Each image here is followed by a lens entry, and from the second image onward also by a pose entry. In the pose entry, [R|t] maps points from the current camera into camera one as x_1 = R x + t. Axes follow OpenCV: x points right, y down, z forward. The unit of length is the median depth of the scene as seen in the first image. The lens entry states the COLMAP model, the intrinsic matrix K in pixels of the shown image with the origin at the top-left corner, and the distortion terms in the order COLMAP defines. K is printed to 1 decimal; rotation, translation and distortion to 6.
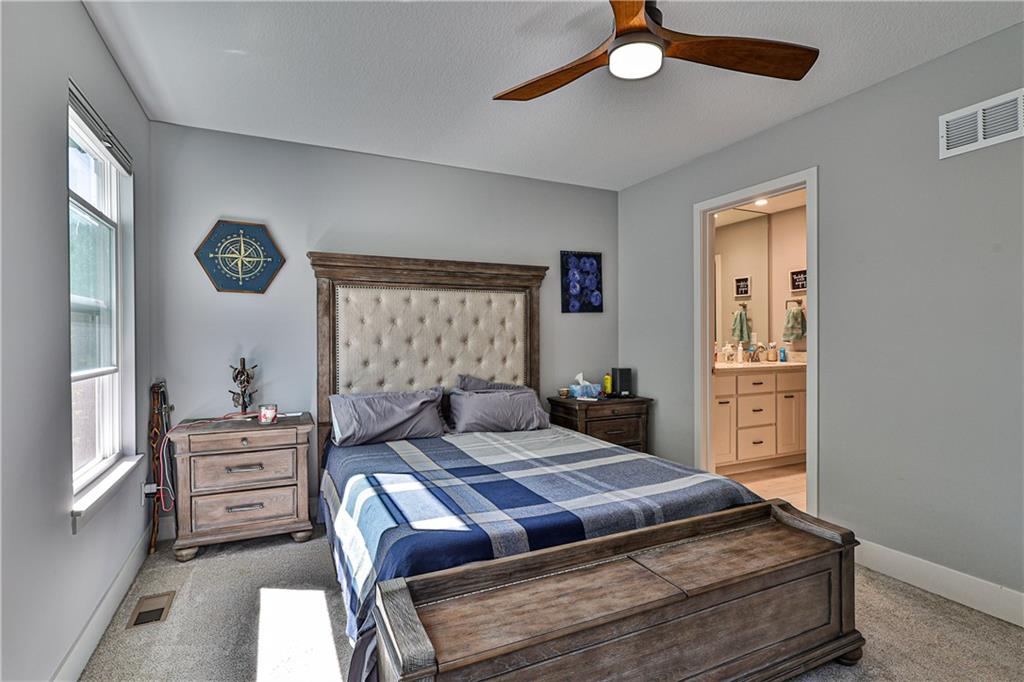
lens RADIAL K [[499.4, 0, 510.2], [0, 499.4, 338.3], [0, 0, 1]] dist [-0.002849, -0.000195]
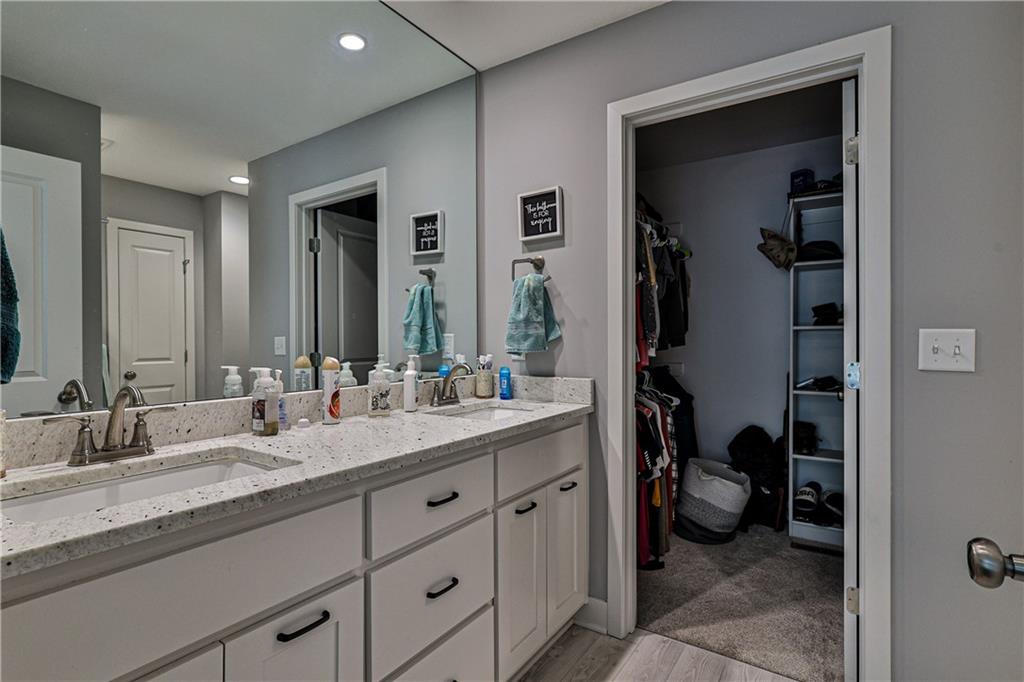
lens RADIAL K [[499.4, 0, 510.4], [0, 499.4, 340.1], [0, 0, 1]] dist [-0.002849, -0.000195]
pose [[0.858791, -0.000014, 0.512326, 0.327344], [0.000575, 0.999999, -0.000937, -0.004972], [-0.512326, 0.001100, 0.858790, 0.625732]]
